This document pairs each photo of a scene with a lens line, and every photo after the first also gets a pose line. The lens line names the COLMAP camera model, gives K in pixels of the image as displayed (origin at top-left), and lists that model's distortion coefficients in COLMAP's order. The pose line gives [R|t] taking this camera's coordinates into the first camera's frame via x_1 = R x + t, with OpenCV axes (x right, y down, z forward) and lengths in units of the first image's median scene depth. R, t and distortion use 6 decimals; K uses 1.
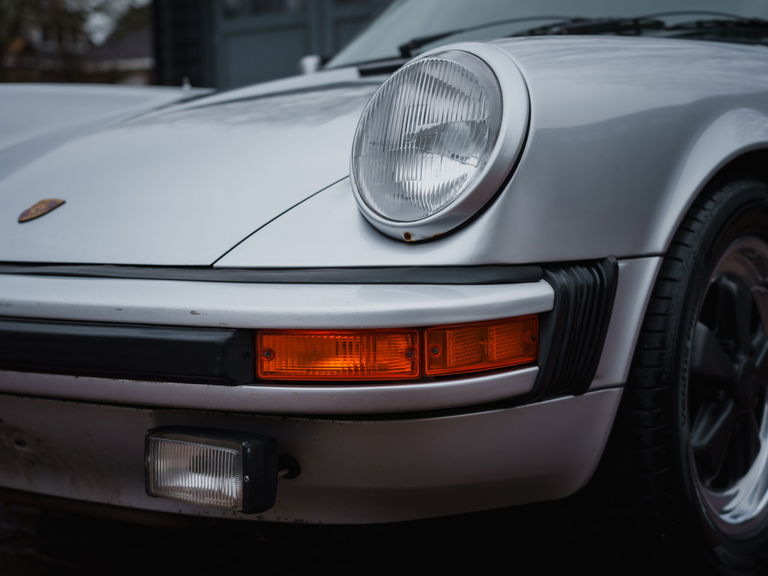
lens RADIAL K [[1396.7, 0, 384.0], [0, 1396.7, 288.0], [0, 0, 1]] dist [0.016515, -0.007783]
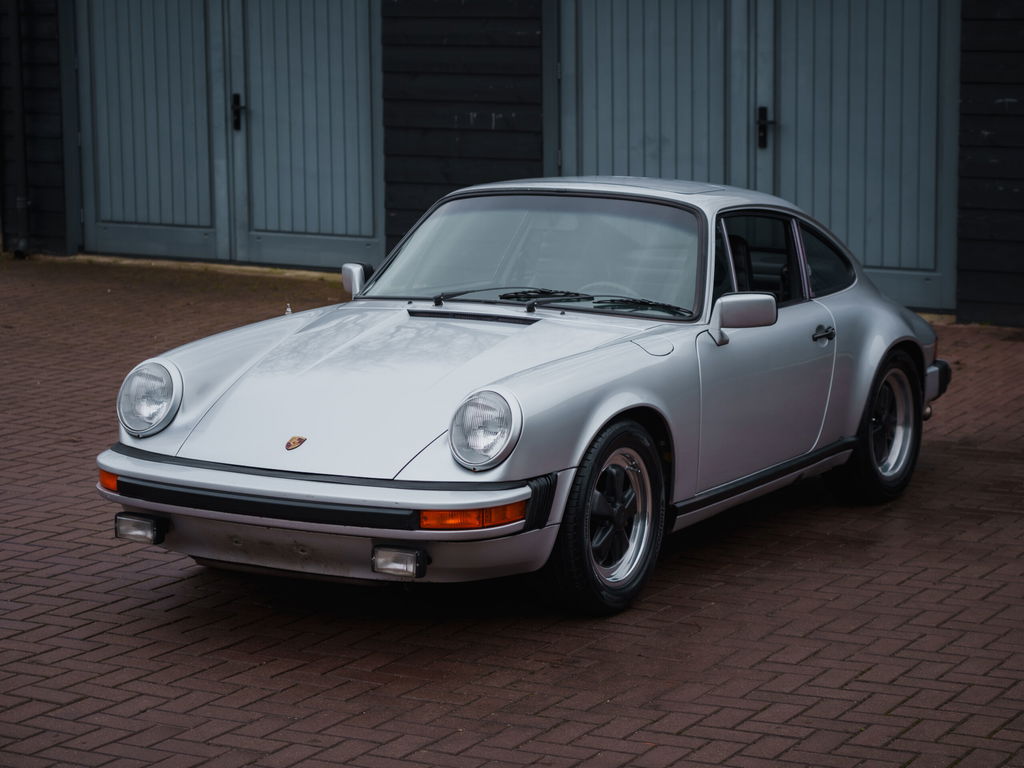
lens RADIAL K [[2563.4, 0, 512.0], [0, 2563.4, 384.0], [0, 0, 1]] dist [-0.008622, -0.589875]
pose [[0.992600, -0.005656, 0.121299, -0.462930], [-0.003014, 0.997460, 0.071171, -0.505549], [-0.121393, -0.071010, 0.990061, -3.485175]]
